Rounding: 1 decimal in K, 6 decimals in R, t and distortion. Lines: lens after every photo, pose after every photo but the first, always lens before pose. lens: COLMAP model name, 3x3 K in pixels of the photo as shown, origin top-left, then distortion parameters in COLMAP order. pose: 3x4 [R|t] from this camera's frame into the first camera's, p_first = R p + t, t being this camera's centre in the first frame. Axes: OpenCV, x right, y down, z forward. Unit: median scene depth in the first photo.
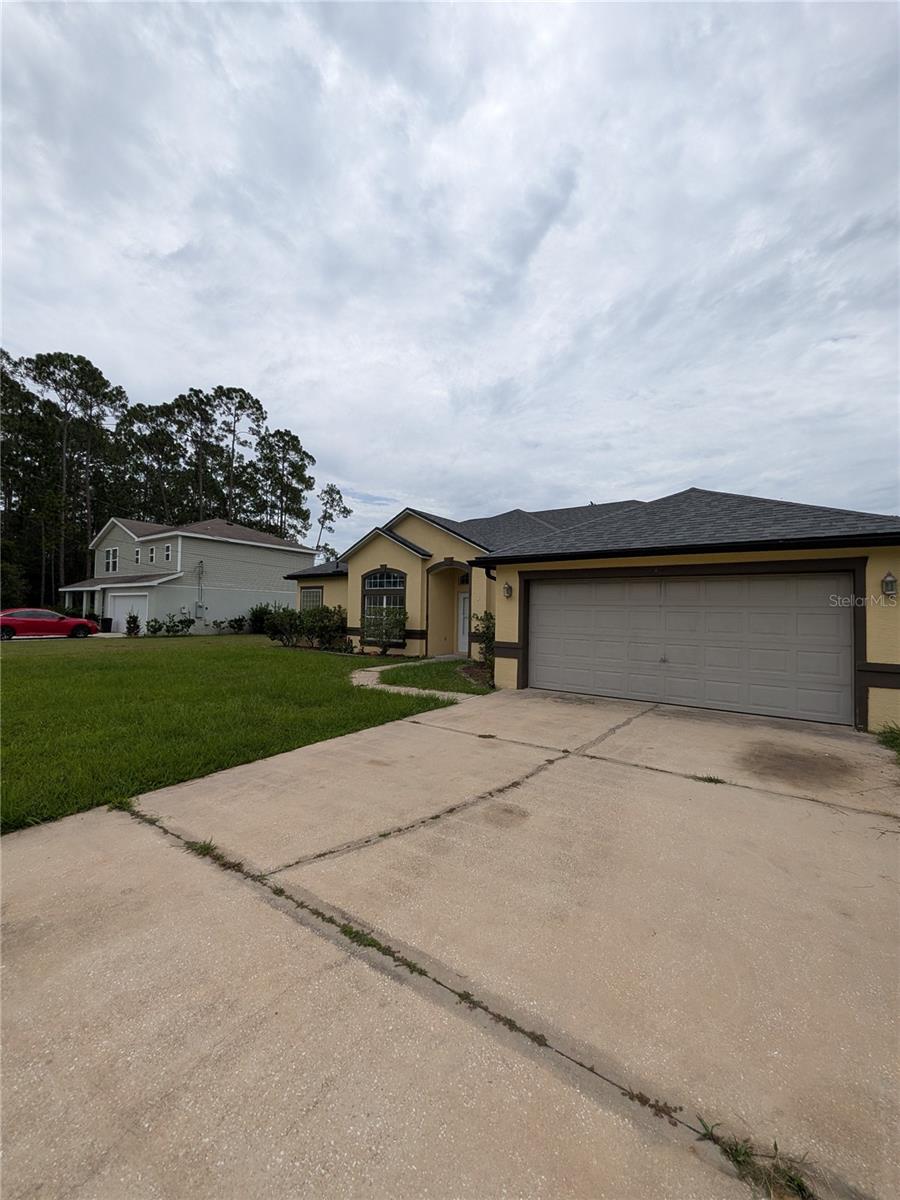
lens RADIAL K [[481.6, 0, 451.5], [0, 481.6, 601.5], [0, 0, 1]] dist [0.004872, -0.000426]
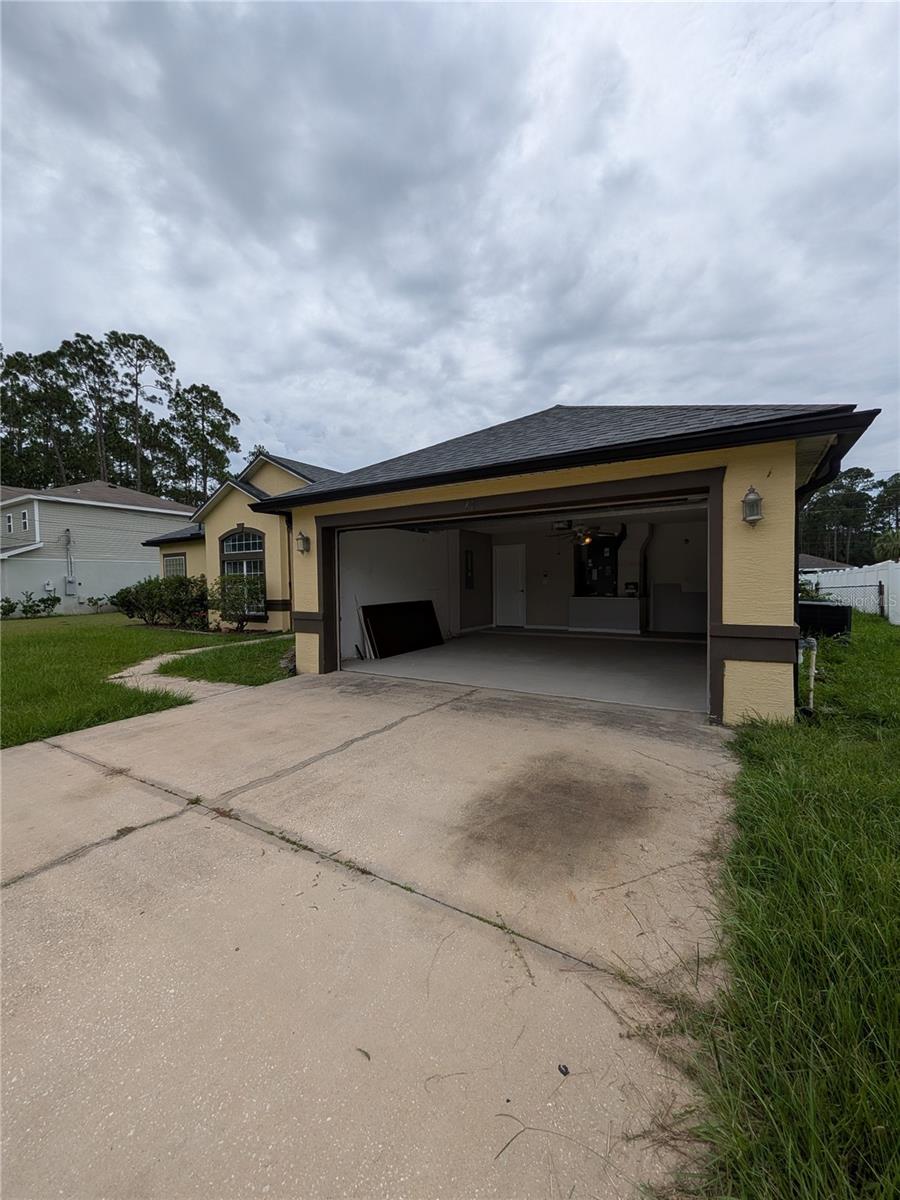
lens RADIAL K [[481.6, 0, 453.7], [0, 481.6, 599.5], [0, 0, 1]] dist [0.004872, -0.000426]
pose [[0.997045, -0.037044, 0.067294, 0.141771], [0.032735, 0.997410, 0.064042, 0.011648], [-0.069492, -0.061649, 0.995676, 0.114297]]
